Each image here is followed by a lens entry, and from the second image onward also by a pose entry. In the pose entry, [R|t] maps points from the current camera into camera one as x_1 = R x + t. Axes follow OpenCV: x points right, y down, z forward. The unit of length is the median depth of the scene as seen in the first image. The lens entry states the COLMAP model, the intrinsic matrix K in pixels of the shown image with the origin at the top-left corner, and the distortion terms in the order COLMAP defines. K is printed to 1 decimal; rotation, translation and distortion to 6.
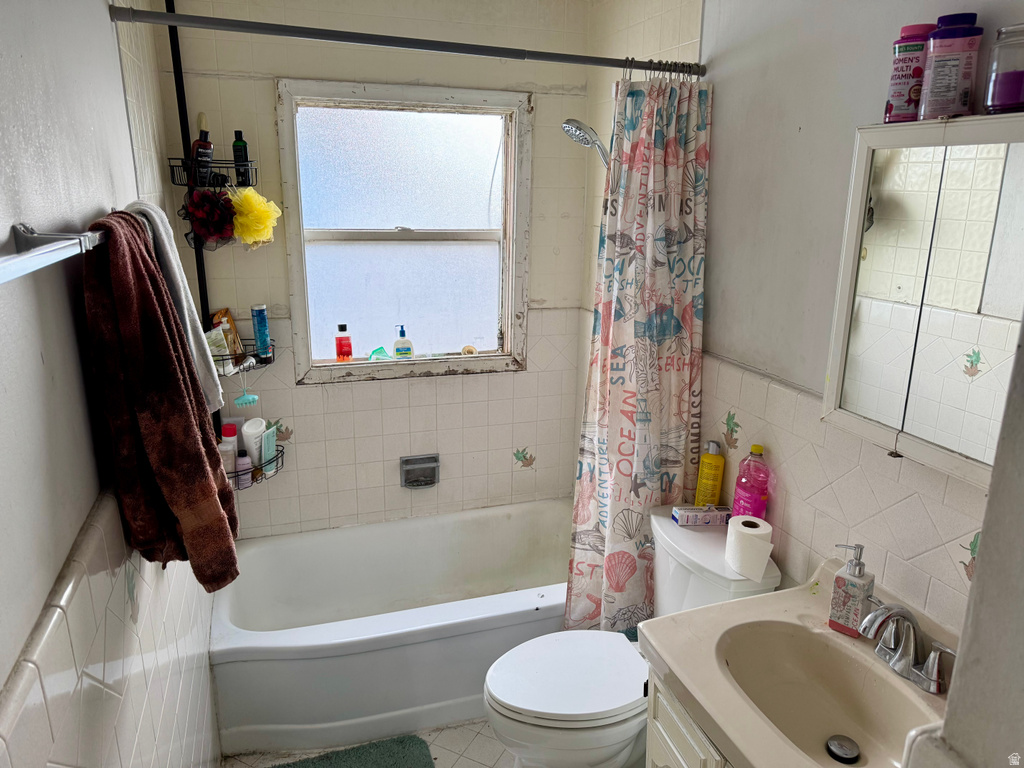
lens RADIAL K [[718.3, 0, 512.0], [0, 718.3, 384.0], [0, 0, 1]] dist [0.086791, -0.115580]
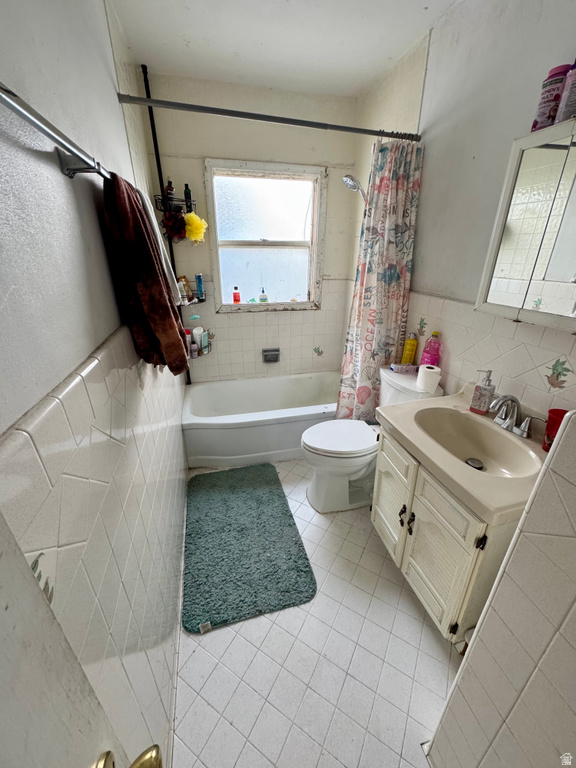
lens RADIAL K [[303.4, 0, 288.0], [0, 303.4, 384.0], [0, 0, 1]] dist [0.000183, -0.000302]
pose [[0.997864, 0.020058, -0.062163, -0.021884], [-0.011474, 0.990714, 0.135477, 0.109217], [0.064303, -0.134475, 0.988828, 0.090550]]
